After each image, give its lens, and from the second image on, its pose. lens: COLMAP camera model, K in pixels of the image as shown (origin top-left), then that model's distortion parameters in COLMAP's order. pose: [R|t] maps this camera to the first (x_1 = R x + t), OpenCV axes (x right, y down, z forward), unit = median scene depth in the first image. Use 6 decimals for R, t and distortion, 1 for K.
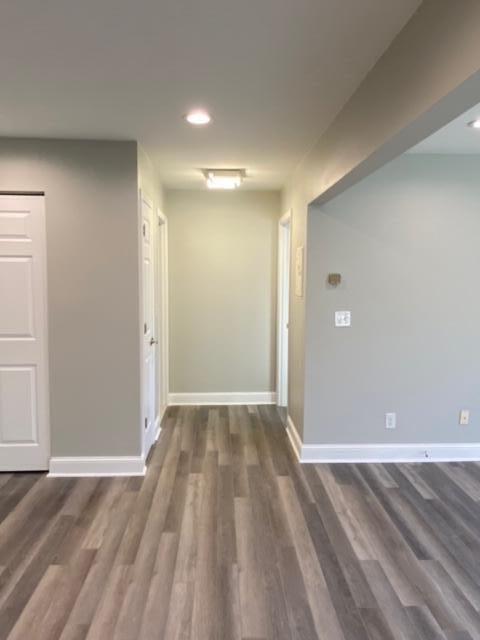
lens RADIAL K [[469.4, 0, 240.0], [0, 469.4, 320.0], [0, 0, 1]] dist [0.000603, 0.000179]
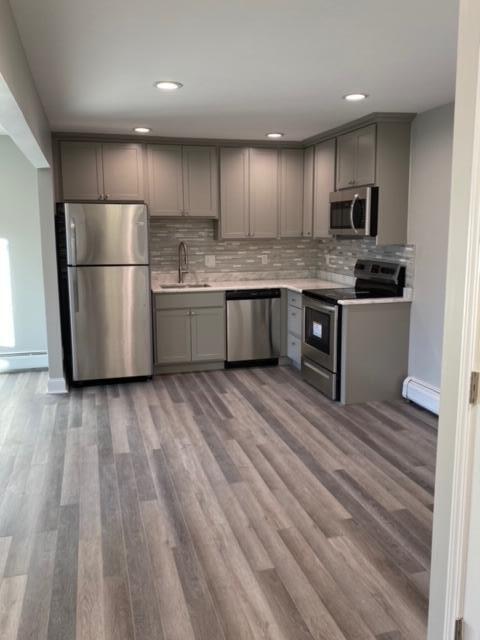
lens RADIAL K [[547.1, 0, 240.0], [0, 547.1, 320.0], [0, 0, 1]] dist [-0.001475, -0.000735]
pose [[-0.973954, 0.035569, -0.223937, 0.086893], [-0.023896, 0.966019, 0.257364, -0.194013], [0.225481, 0.256012, -0.940008, 1.917644]]
